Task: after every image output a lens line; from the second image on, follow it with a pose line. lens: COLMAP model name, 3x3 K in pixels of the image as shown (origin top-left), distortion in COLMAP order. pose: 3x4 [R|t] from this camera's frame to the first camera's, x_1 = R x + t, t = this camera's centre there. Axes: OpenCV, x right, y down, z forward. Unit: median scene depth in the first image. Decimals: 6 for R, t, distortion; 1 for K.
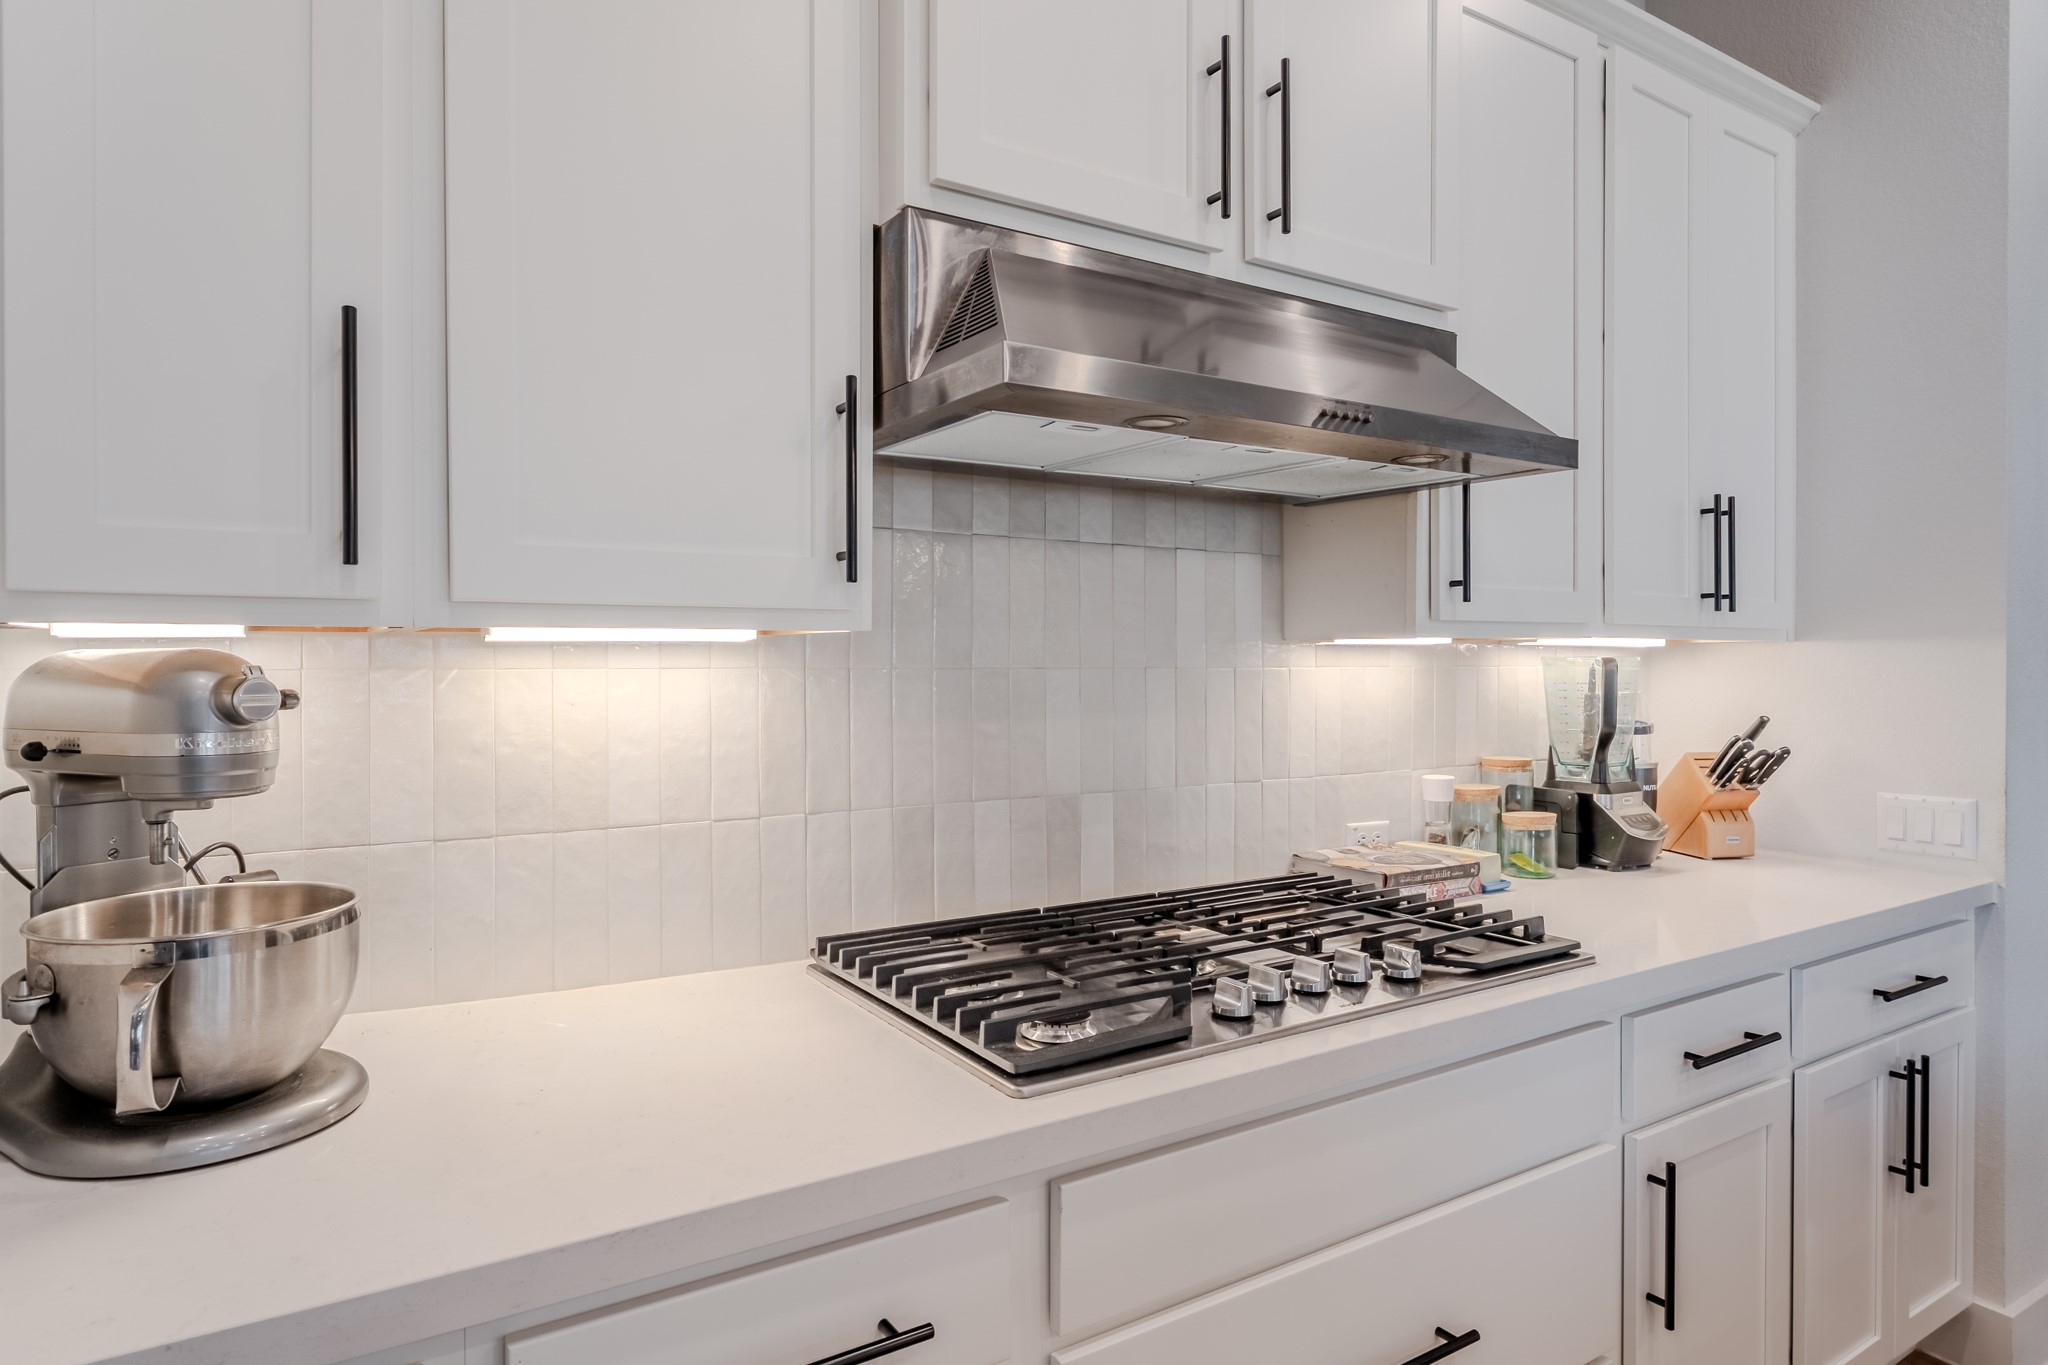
lens RADIAL K [[1147.9, 0, 1024.0], [0, 1147.9, 682.5], [0, 0, 1]] dist [-0.021554, 0.000091]
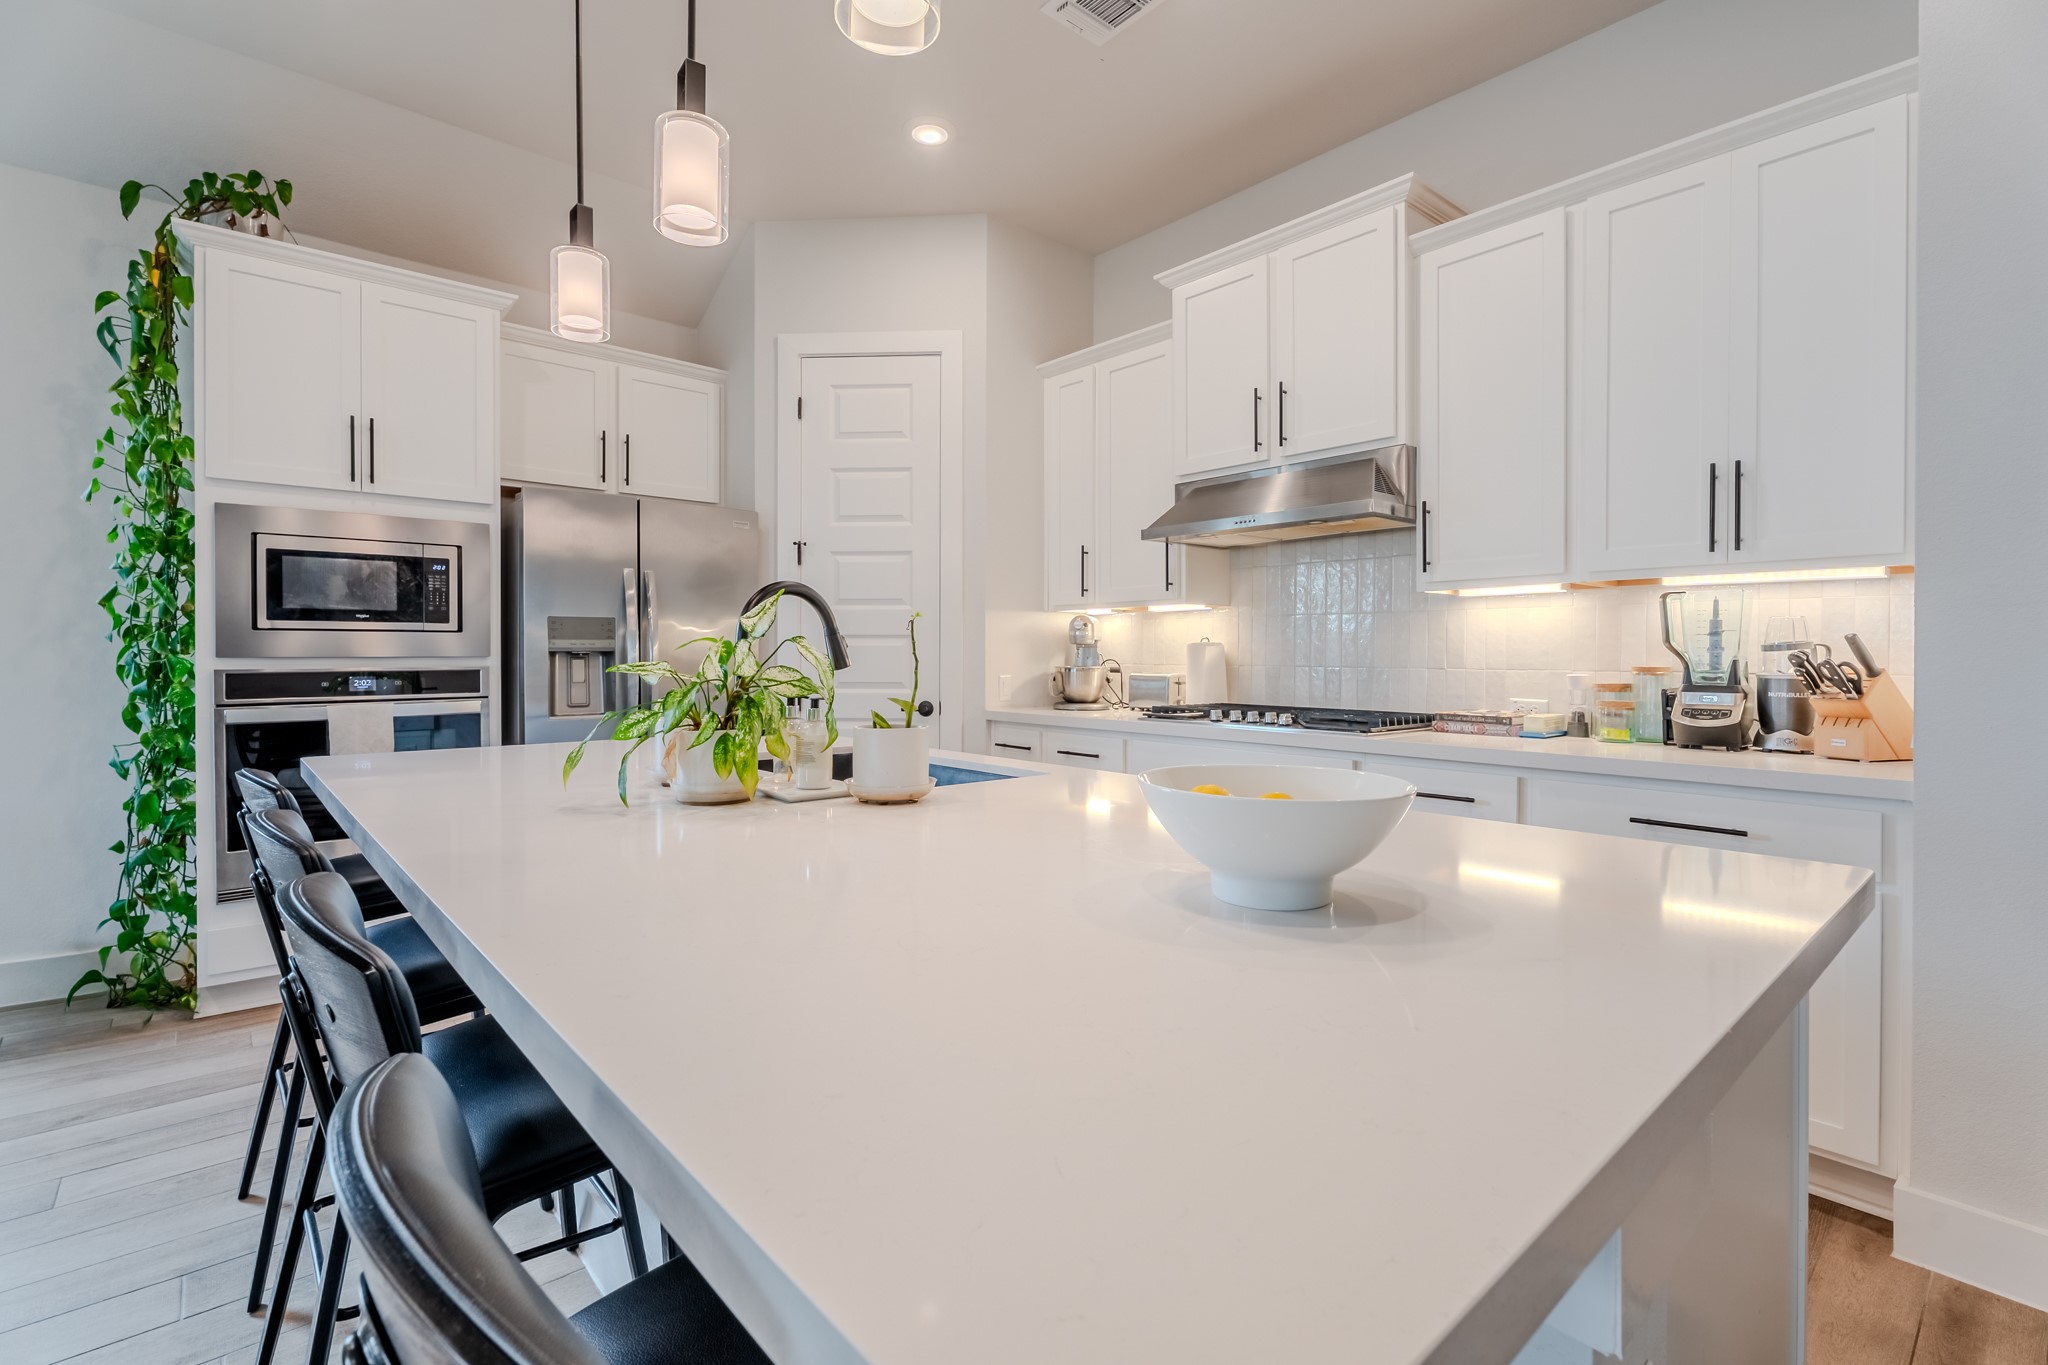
lens RADIAL K [[925.7, 0, 1025.2], [0, 925.7, 660.7], [0, 0, 1]] dist [0.000576, 0.000274]
pose [[0.157715, 0.007594, -0.987455, 1.961517], [-0.017905, 0.999828, 0.004830, 0.094504], [0.987322, 0.016919, 0.157824, 0.063238]]
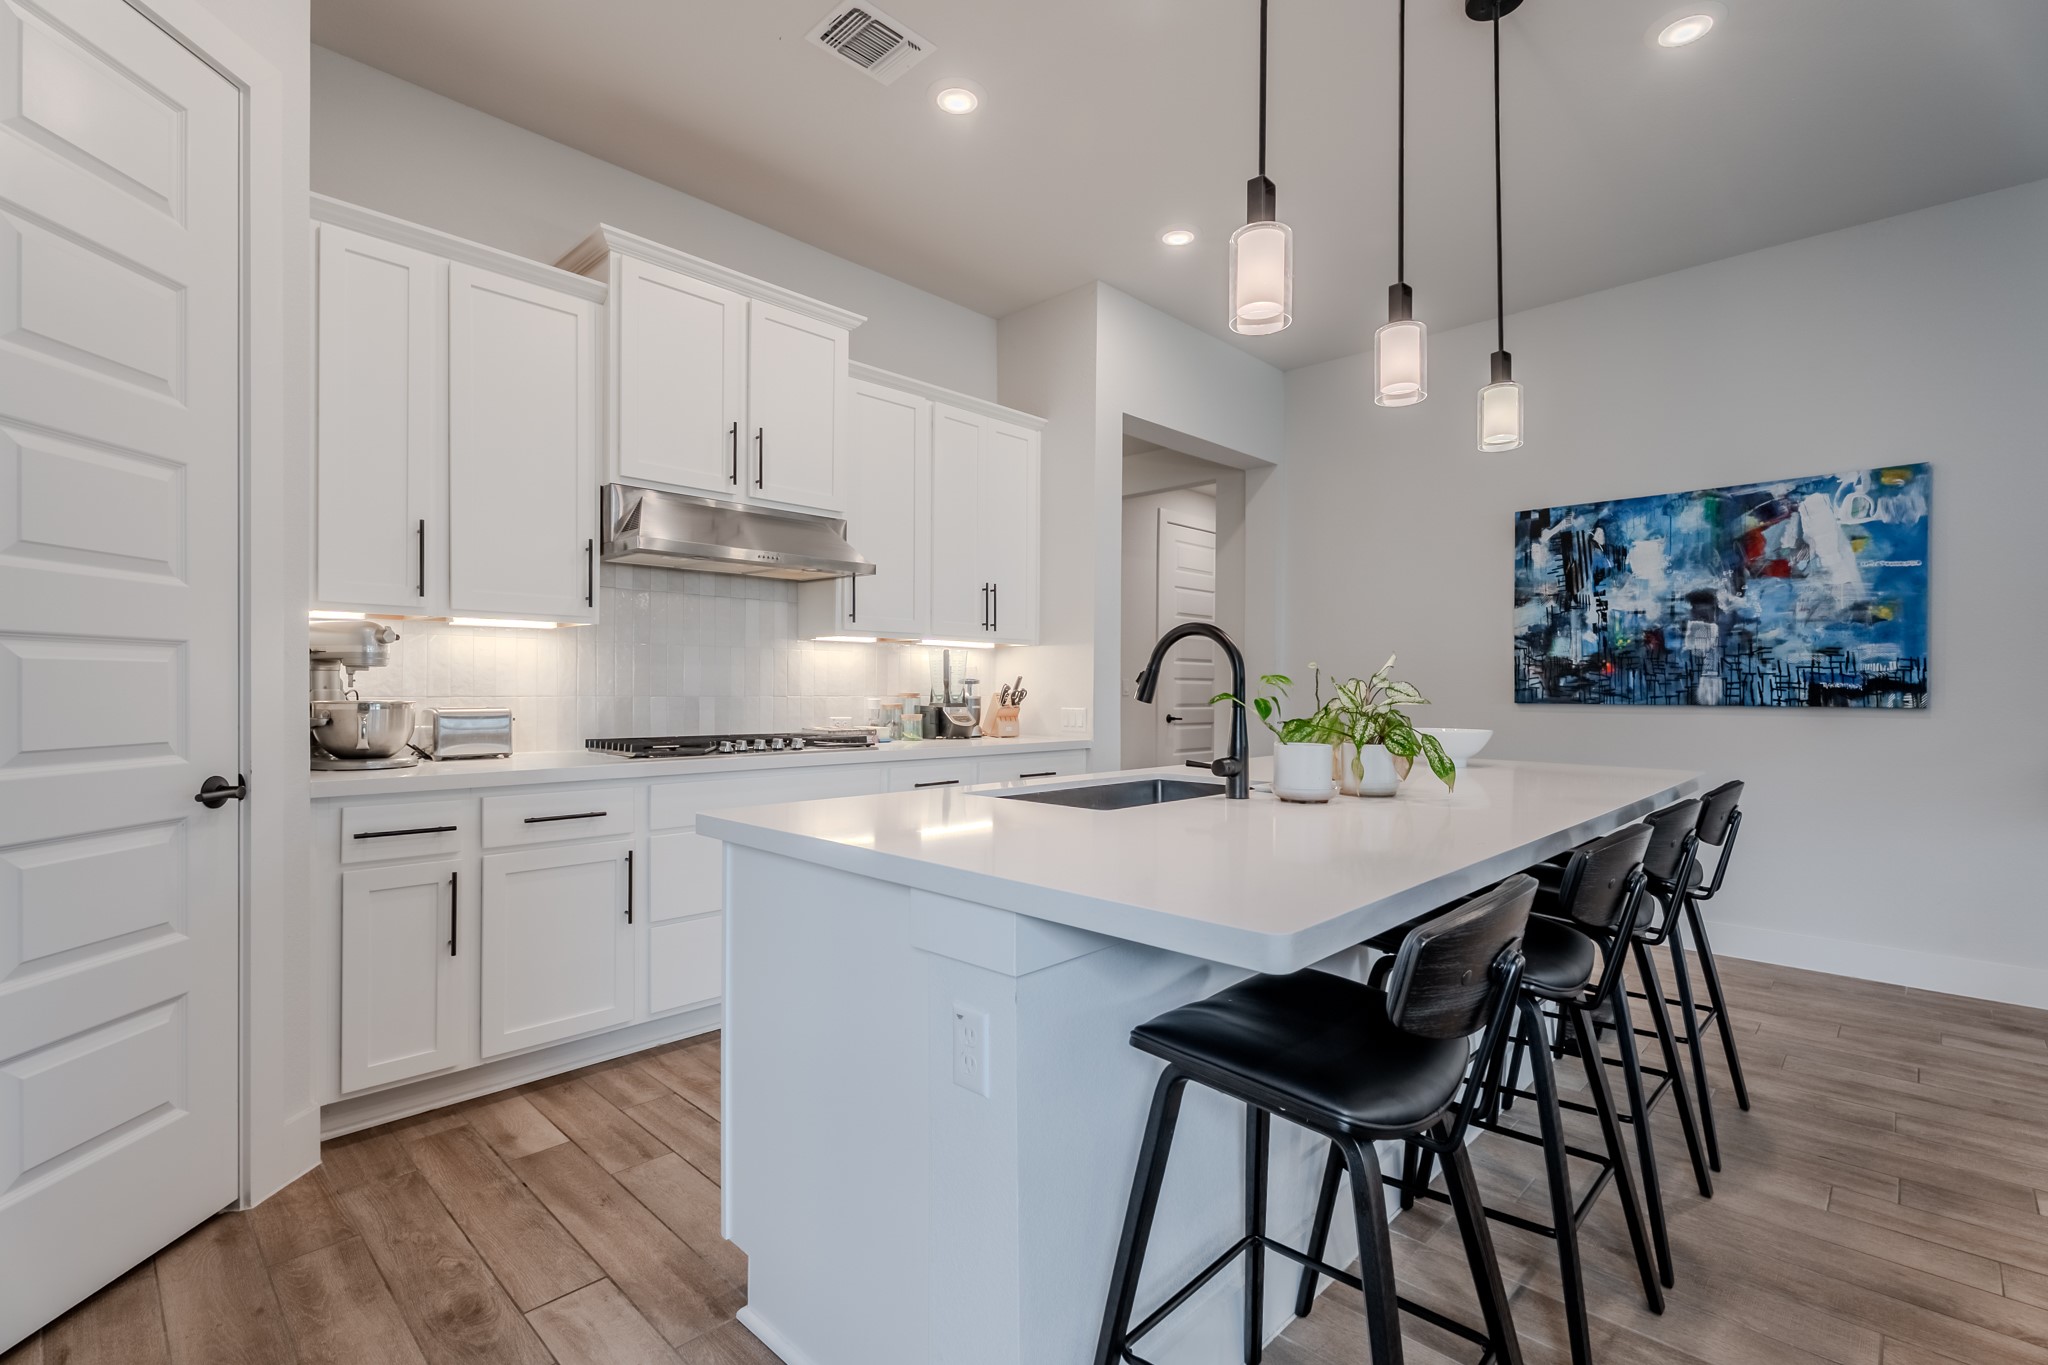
lens RADIAL K [[918.2, 0, 1026.3], [0, 918.2, 694.8], [0, 0, 1]] dist [-0.001520, -0.000188]
pose [[0.971978, 0.007955, 0.234938, 0.291996], [-0.006187, 0.999947, -0.008264, 0.114989], [-0.234992, 0.006579, 0.971975, -1.182473]]
